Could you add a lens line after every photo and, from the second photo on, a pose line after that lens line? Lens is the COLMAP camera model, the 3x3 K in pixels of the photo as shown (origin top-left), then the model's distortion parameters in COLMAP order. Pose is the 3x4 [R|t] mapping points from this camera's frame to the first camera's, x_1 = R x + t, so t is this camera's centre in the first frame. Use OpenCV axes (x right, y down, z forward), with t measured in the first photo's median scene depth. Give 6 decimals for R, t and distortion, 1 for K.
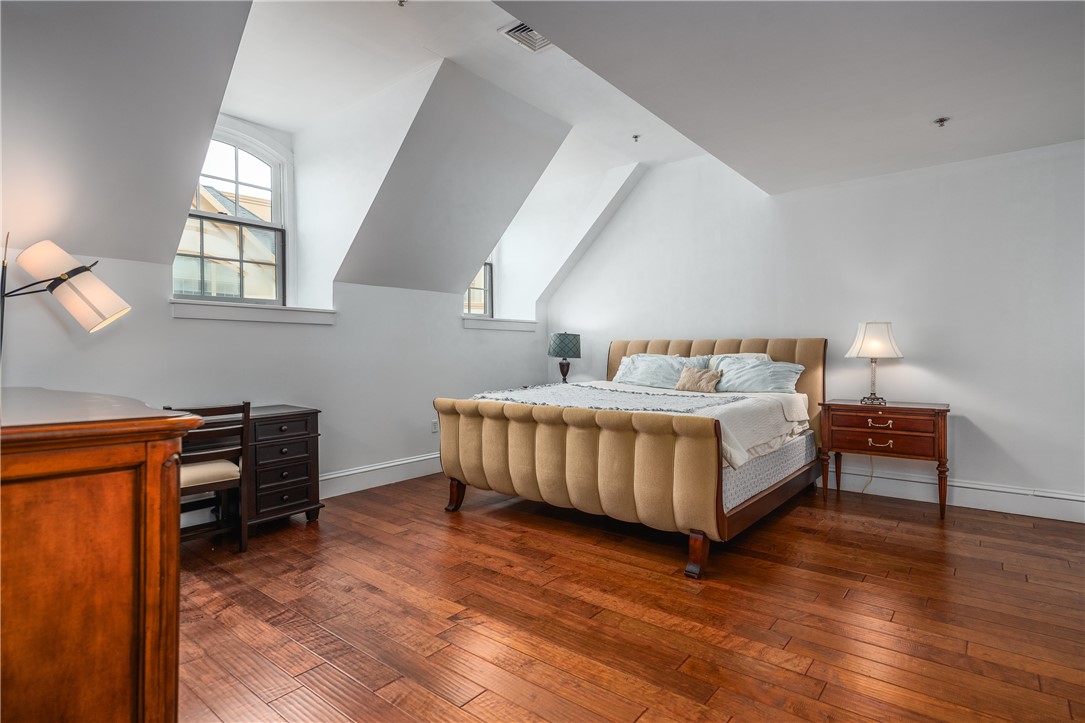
lens RADIAL K [[542.5, 0, 555.1], [0, 542.5, 349.8], [0, 0, 1]] dist [0.003750, 0.000230]
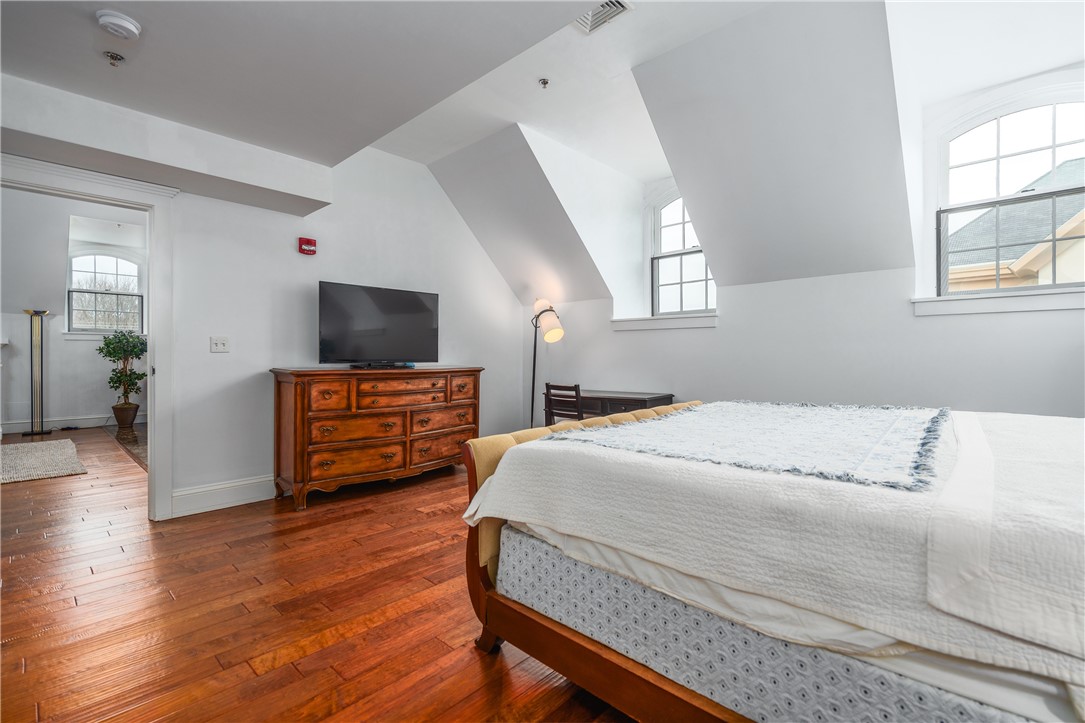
lens RADIAL K [[482.7, 0, 551.3], [0, 482.7, 358.7], [0, 0, 1]] dist [0.004302, -0.001047]
pose [[-0.061484, 0.009354, -0.998064, 1.228794], [0.015805, 0.999840, 0.008397, 0.006031], [0.997983, -0.015258, -0.061622, 1.498320]]
